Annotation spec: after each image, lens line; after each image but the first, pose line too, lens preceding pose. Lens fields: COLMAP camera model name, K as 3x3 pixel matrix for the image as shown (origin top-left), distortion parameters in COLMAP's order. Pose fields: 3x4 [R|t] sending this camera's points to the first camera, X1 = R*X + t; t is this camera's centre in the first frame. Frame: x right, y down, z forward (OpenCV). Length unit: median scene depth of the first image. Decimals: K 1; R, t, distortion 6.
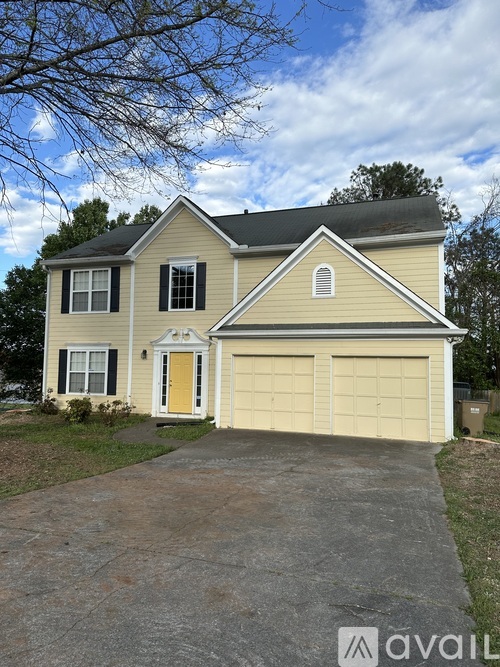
lens RADIAL K [[457.1, 0, 250.0], [0, 457.1, 333.5], [0, 0, 1]] dist [0.079180, -0.000257]
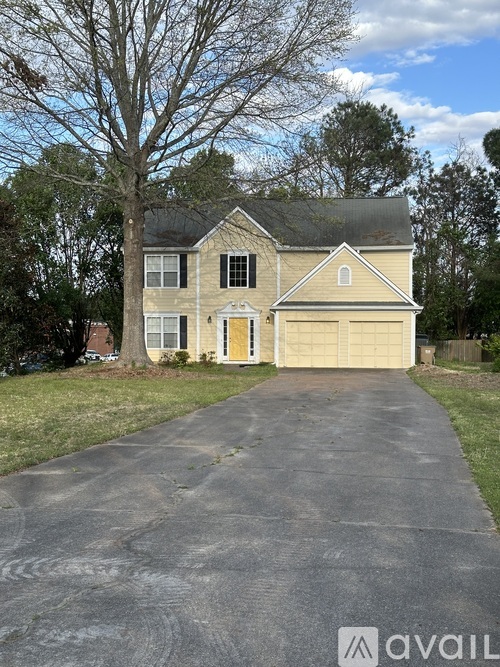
lens RADIAL K [[942.2, 0, 250.0], [0, 942.2, 333.5], [0, 0, 1]] dist [-0.003325, 0.003735]
pose [[0.976233, -0.019073, 0.215883, -0.742326], [-0.003209, 0.994738, 0.102397, -0.208152], [-0.216700, -0.100656, 0.971035, -1.827155]]
